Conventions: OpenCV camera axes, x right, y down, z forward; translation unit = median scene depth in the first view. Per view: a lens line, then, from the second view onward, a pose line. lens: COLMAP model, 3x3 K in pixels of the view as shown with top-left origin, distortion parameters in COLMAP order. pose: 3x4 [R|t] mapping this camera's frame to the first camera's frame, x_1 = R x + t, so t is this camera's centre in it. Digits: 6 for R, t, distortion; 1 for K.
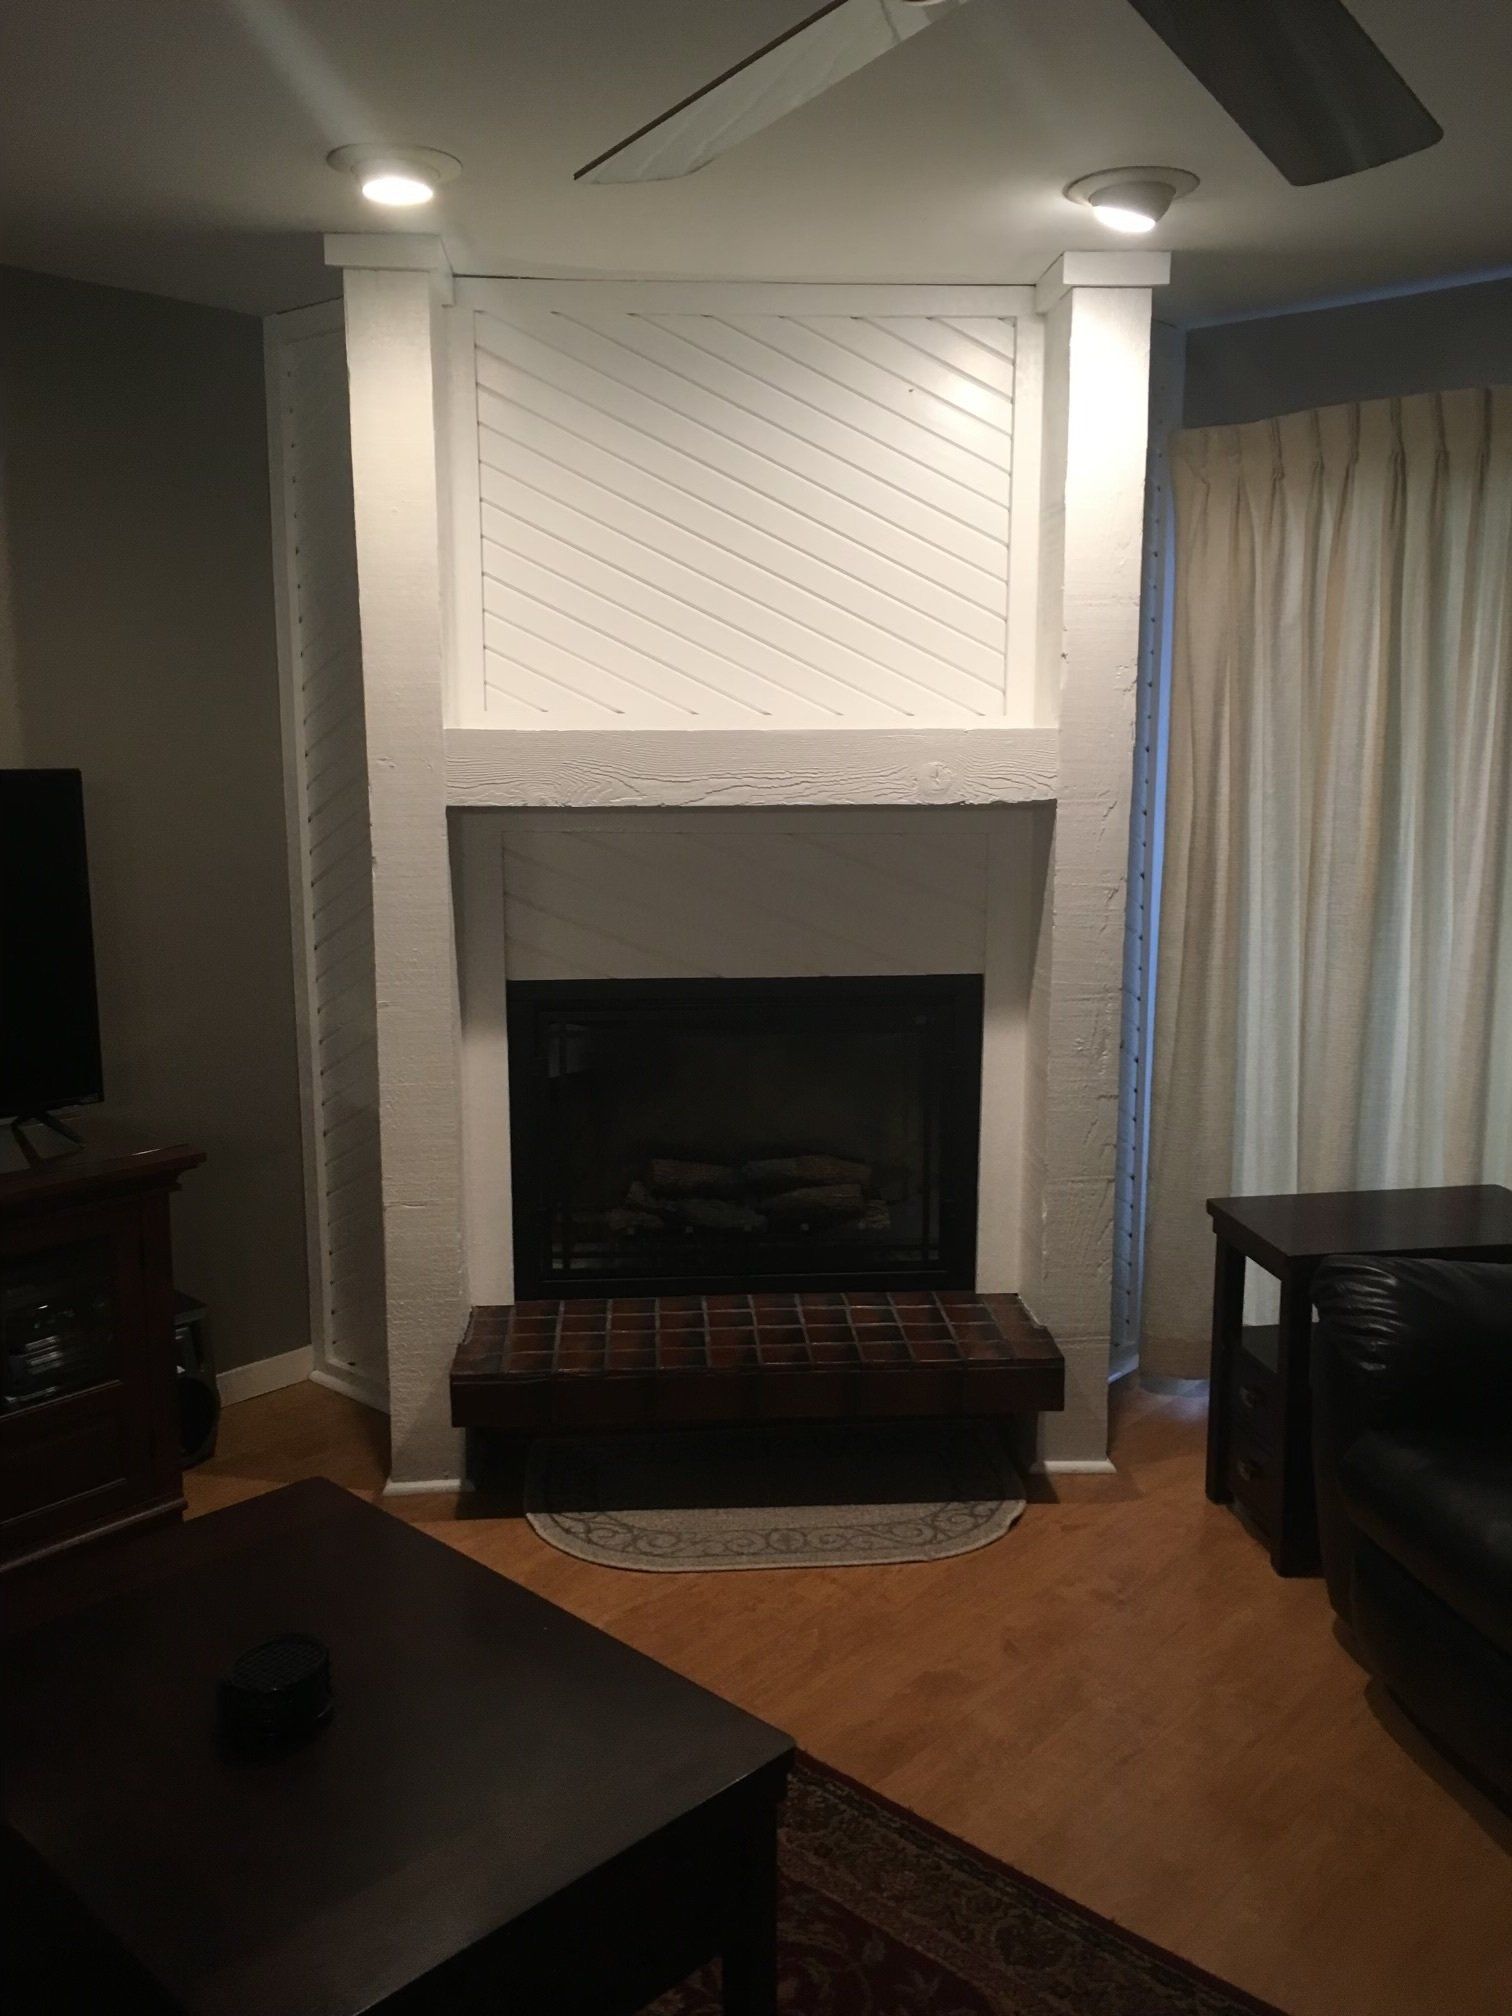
lens RADIAL K [[1669.0, 0, 756.0], [0, 1669.0, 1008.0], [0, 0, 1]] dist [0.059439, -0.073435]
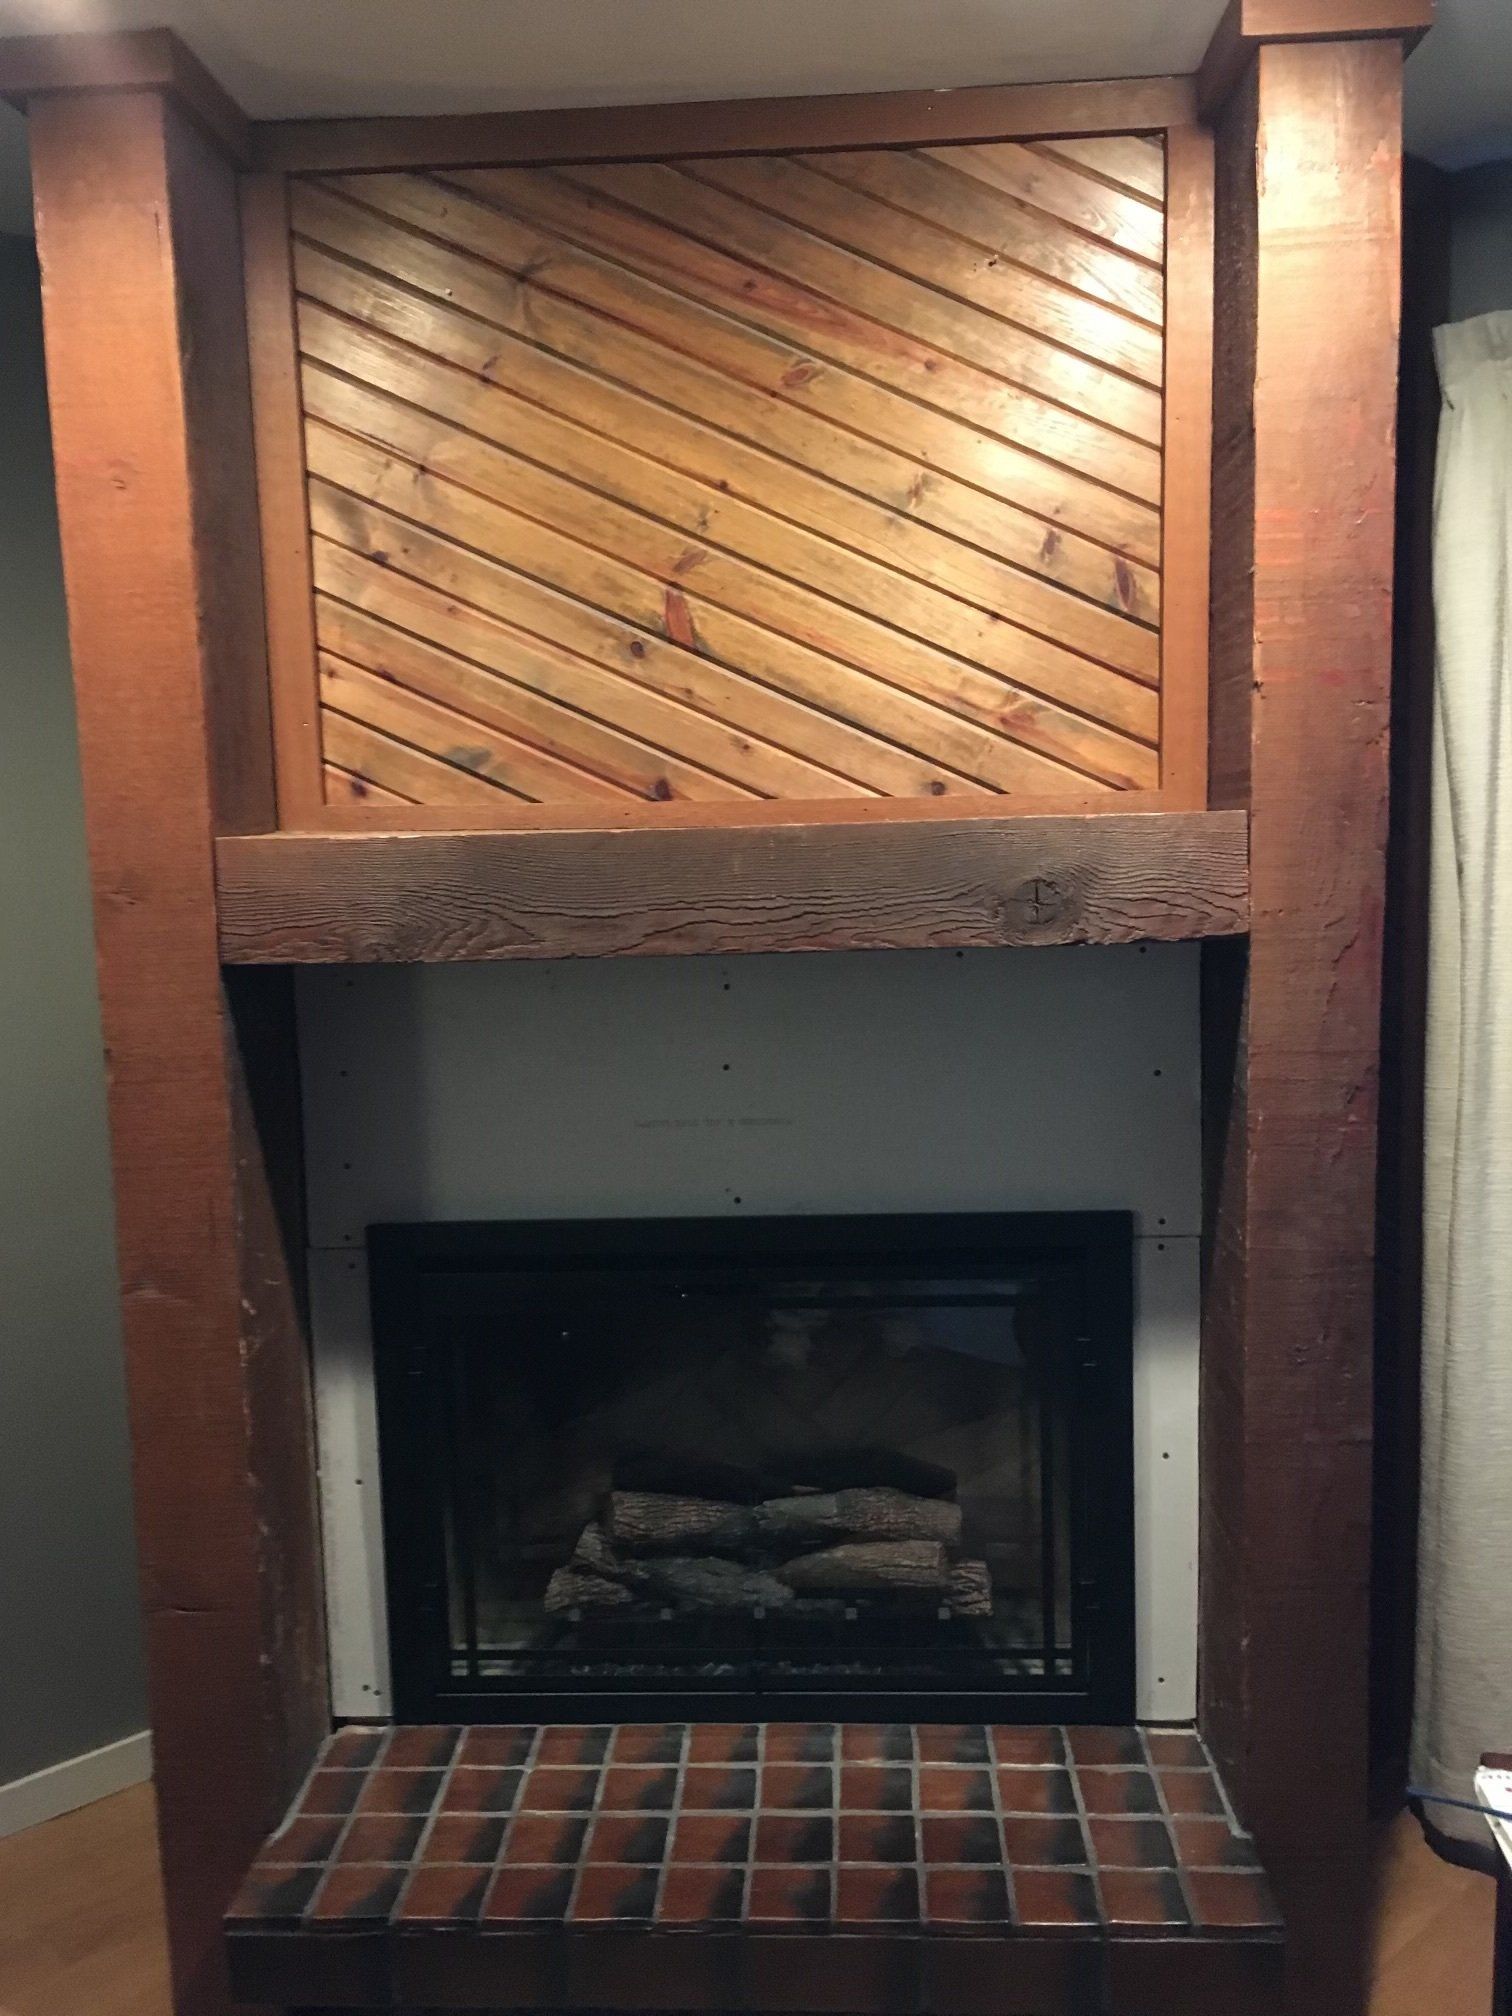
lens RADIAL K [[1669.0, 0, 756.0], [0, 1669.0, 1008.0], [0, 0, 1]] dist [0.059439, -0.073435]
pose [[0.992710, -0.013134, -0.119812, 0.073893], [0.008551, 0.999215, -0.038685, -0.072392], [0.120226, 0.037378, 0.992043, 0.378244]]
